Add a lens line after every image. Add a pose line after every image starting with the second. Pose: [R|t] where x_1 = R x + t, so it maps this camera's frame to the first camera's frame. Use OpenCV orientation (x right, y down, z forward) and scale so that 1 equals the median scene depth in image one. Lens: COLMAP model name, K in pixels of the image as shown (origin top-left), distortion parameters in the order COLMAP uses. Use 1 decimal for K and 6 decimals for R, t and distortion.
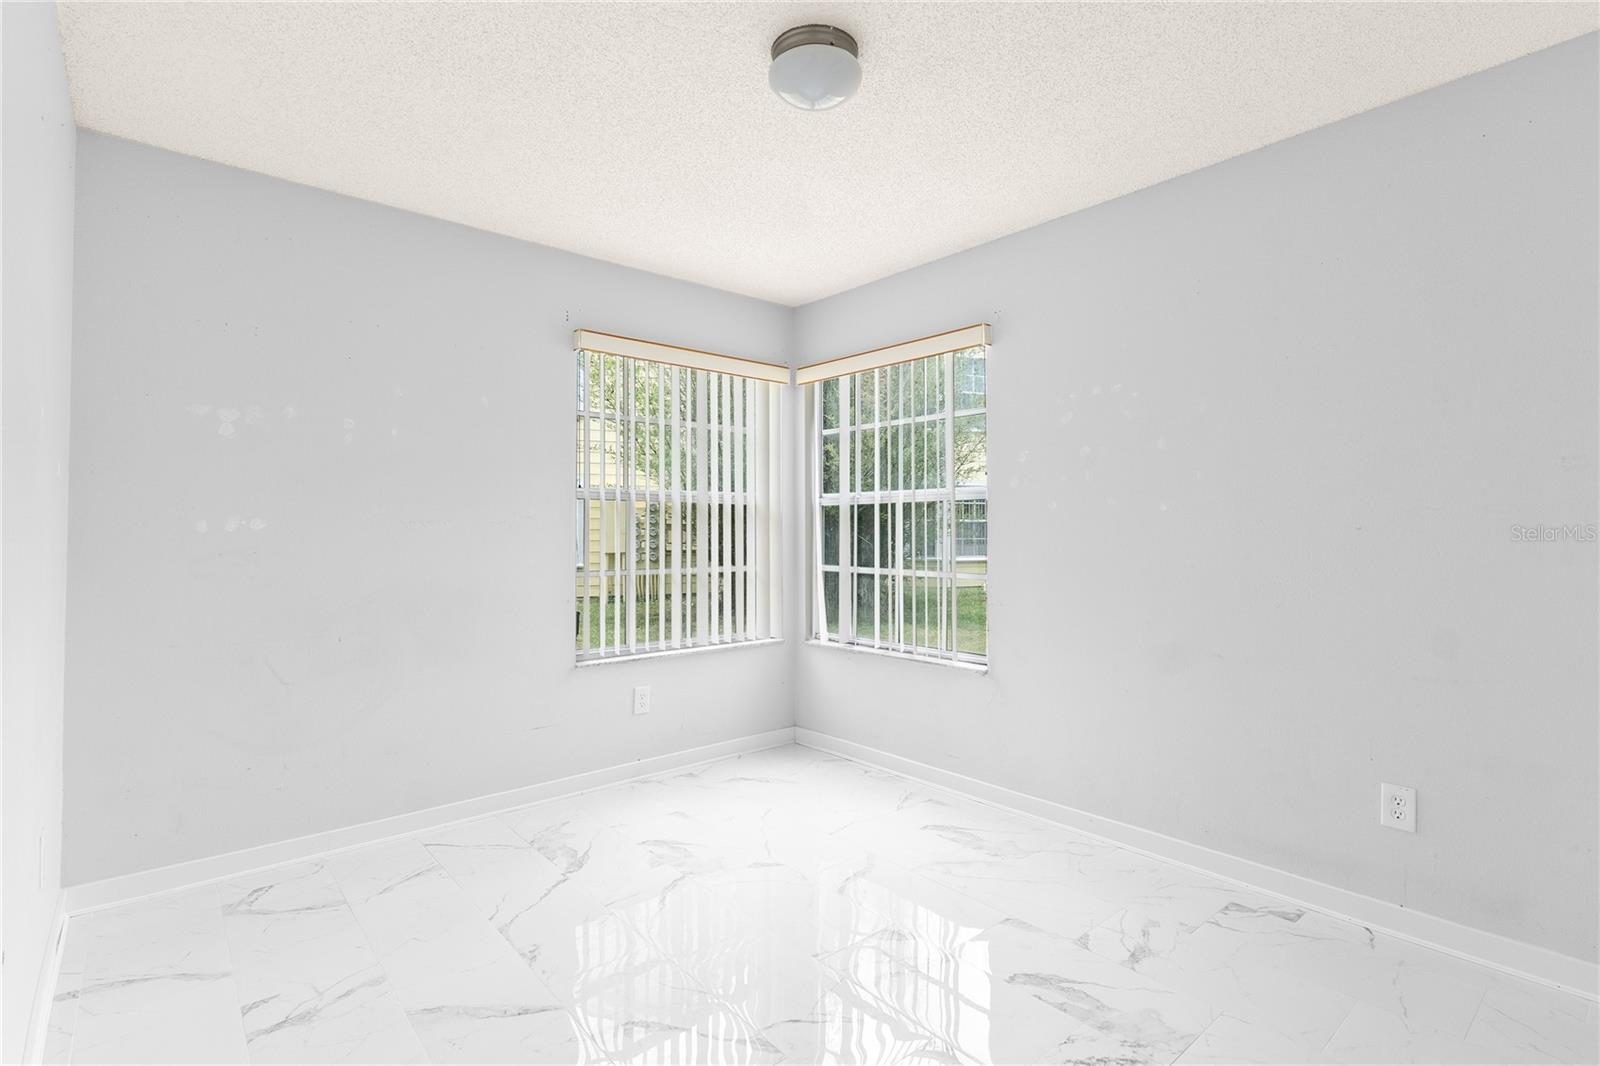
lens RADIAL K [[763.5, 0, 796.9], [0, 763.5, 537.2], [0, 0, 1]] dist [-0.001395, 0.001314]
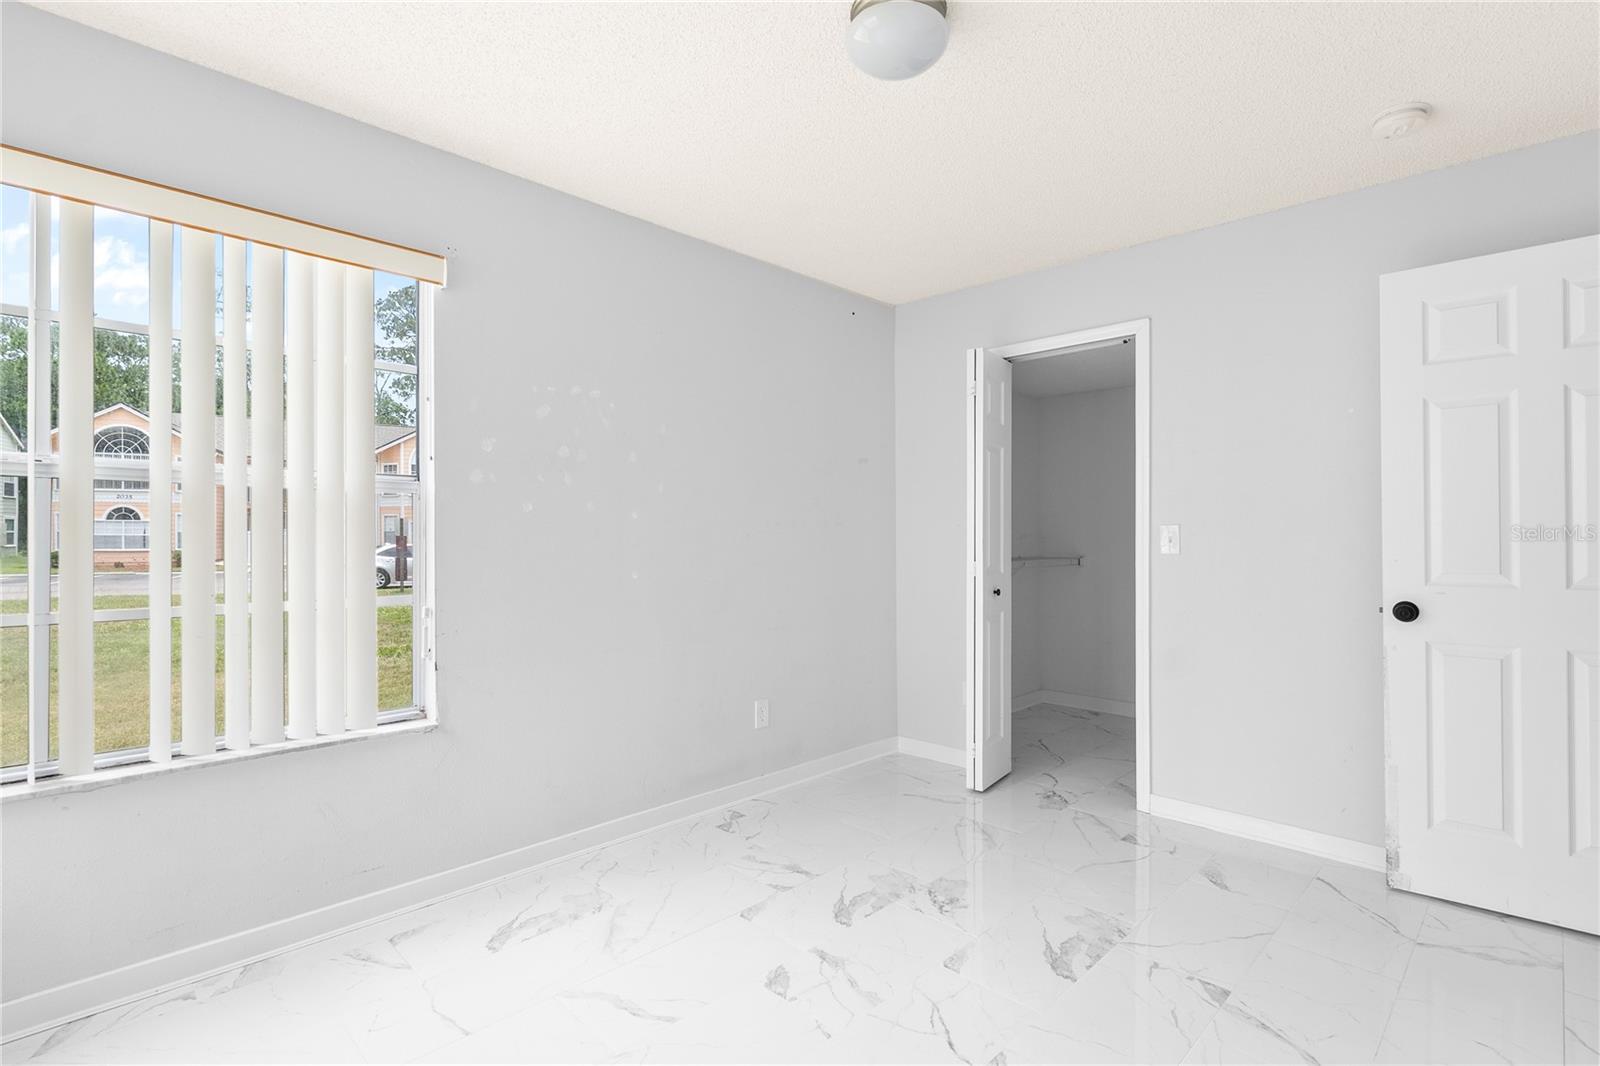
lens RADIAL K [[763.5, 0, 794.5], [0, 763.5, 539.8], [0, 0, 1]] dist [-0.001395, 0.001314]
pose [[-0.100682, 0.007021, 0.994894, -0.625528], [0.003875, 0.999970, -0.006664, 0.004131], [-0.994911, 0.003184, -0.100706, 0.862353]]
